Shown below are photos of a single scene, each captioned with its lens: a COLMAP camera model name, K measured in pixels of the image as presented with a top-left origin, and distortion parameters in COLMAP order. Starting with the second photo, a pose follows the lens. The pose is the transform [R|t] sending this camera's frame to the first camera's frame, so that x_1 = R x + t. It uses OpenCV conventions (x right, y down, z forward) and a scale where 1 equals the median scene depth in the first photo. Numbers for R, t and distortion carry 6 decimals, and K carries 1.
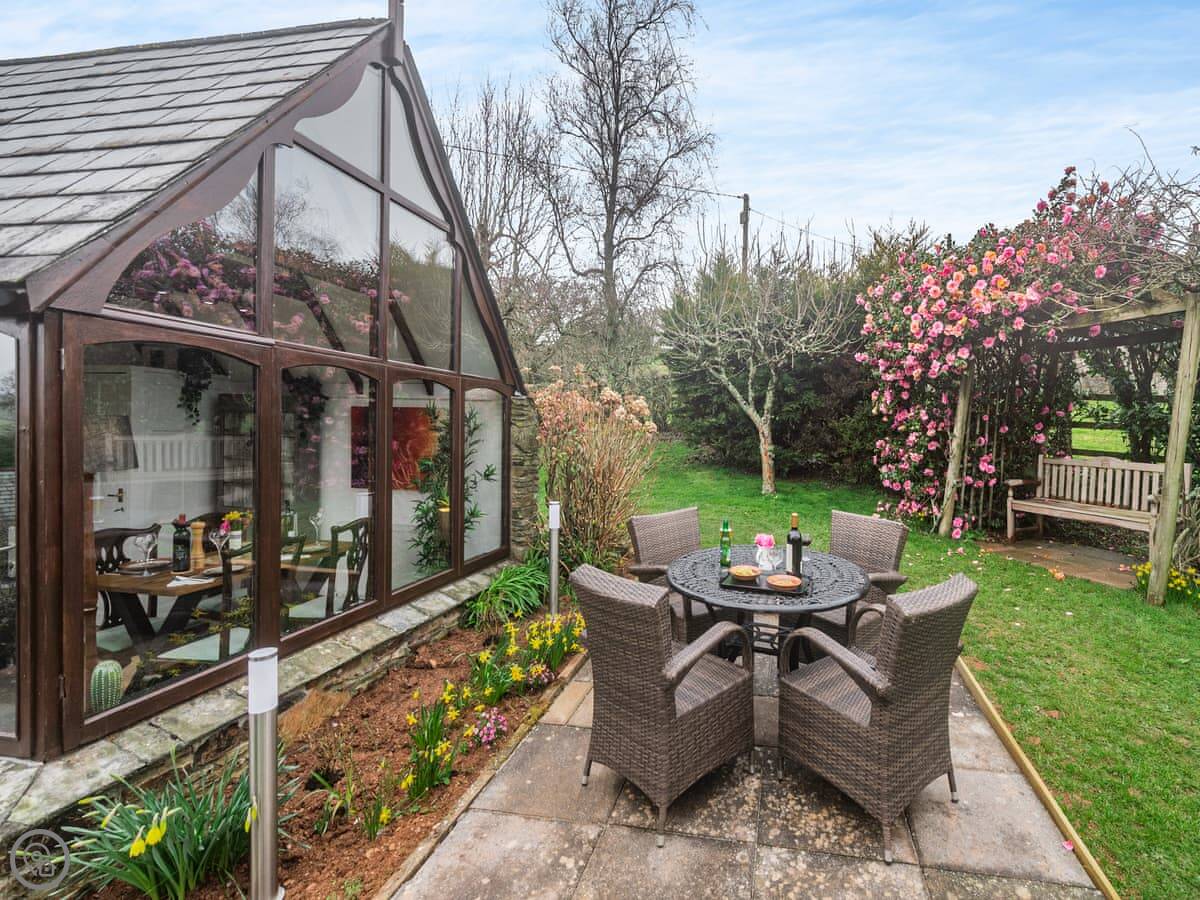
lens RADIAL K [[471.2, 0, 664.8], [0, 471.2, 445.6], [0, 0, 1]] dist [0.000037, -0.000491]
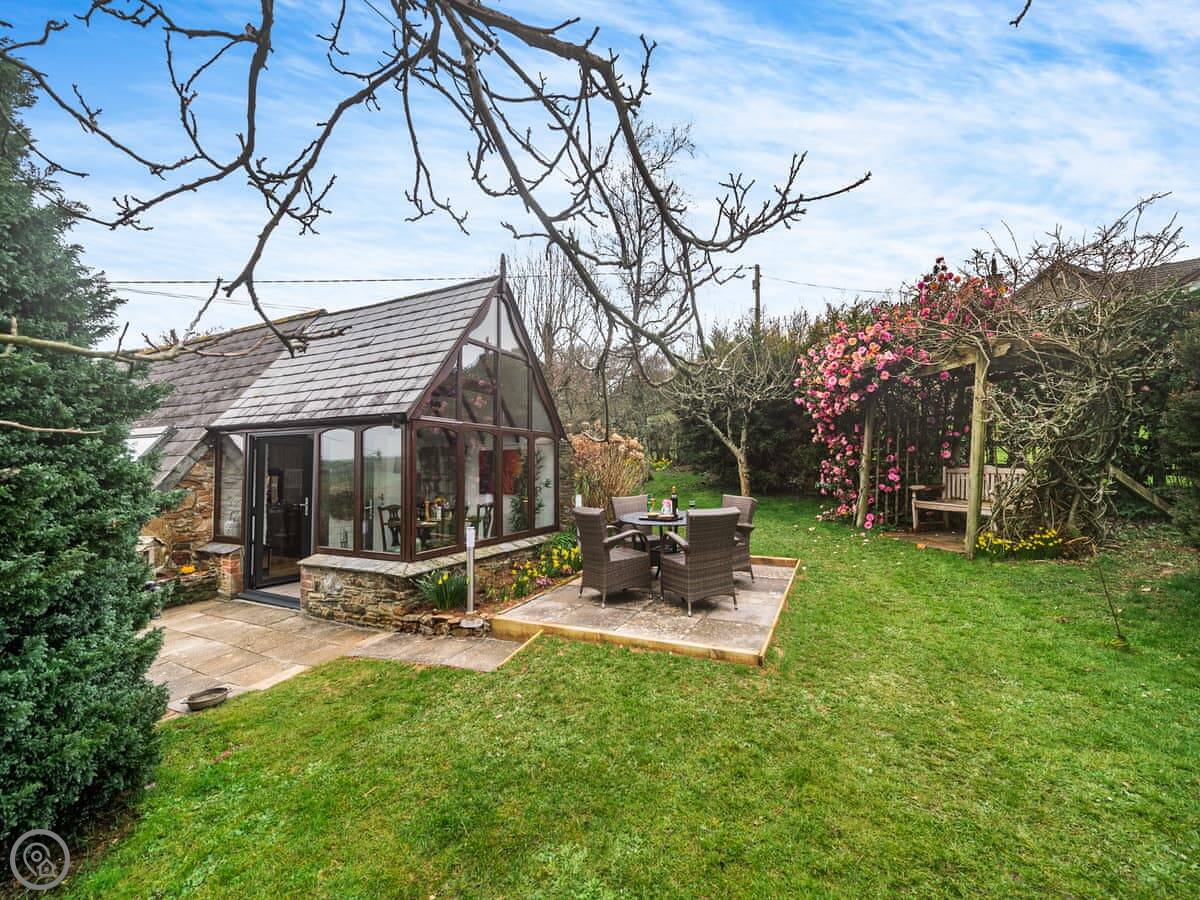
lens RADIAL K [[410.1, 0, 602.9], [0, 410.1, 452.7], [0, 0, 1]] dist [0.001332, 0.000008]
pose [[0.968703, -0.041459, -0.244735, 0.190983], [0.023476, 0.996836, -0.075945, 0.054374], [0.247109, 0.067823, 0.966611, -0.411602]]
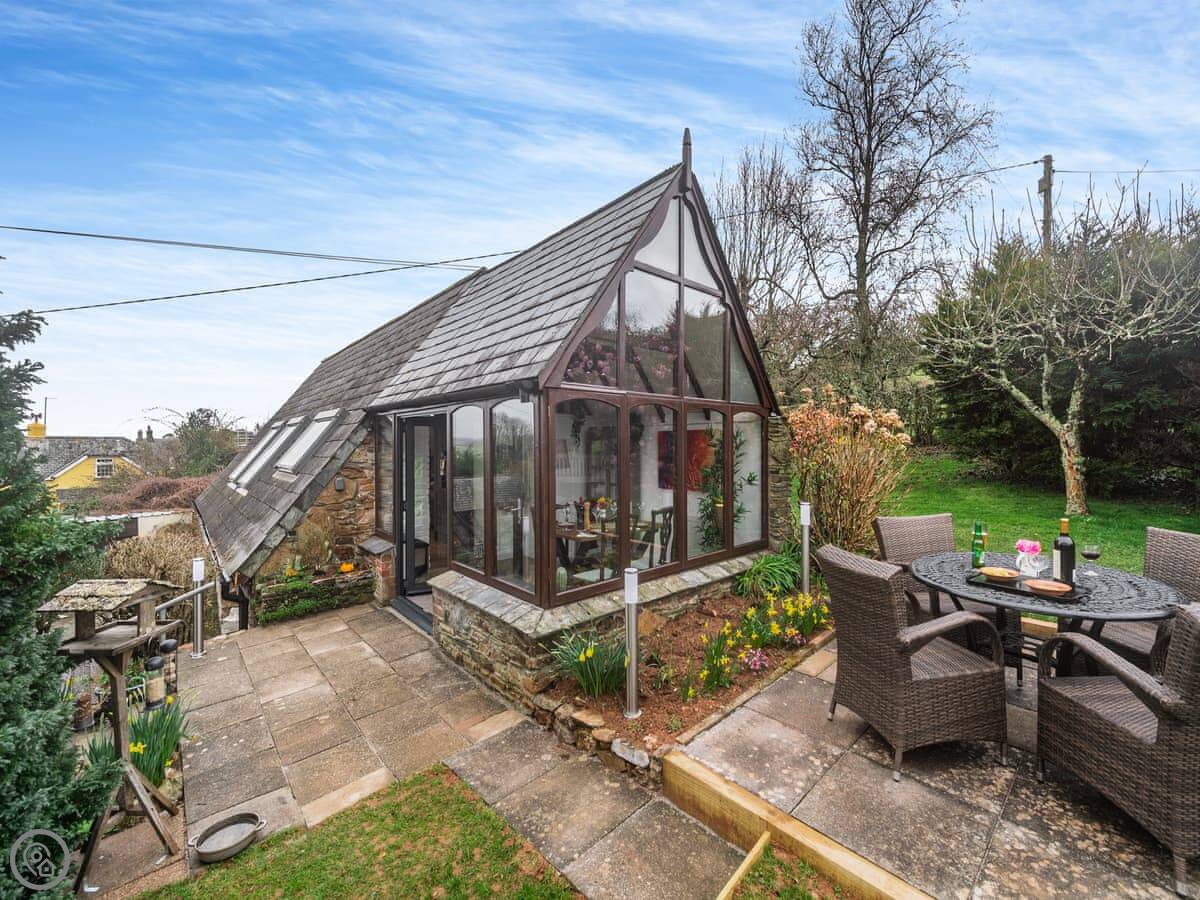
lens RADIAL K [[428.6, 0, 644.6], [0, 428.6, 456.7], [0, 0, 1]] dist [0.012014, -0.005802]
pose [[0.828333, -0.012285, -0.560101, 0.027834], [0.004514, 0.999873, -0.015254, 0.012441], [0.560218, 0.010107, 0.828284, -0.091853]]
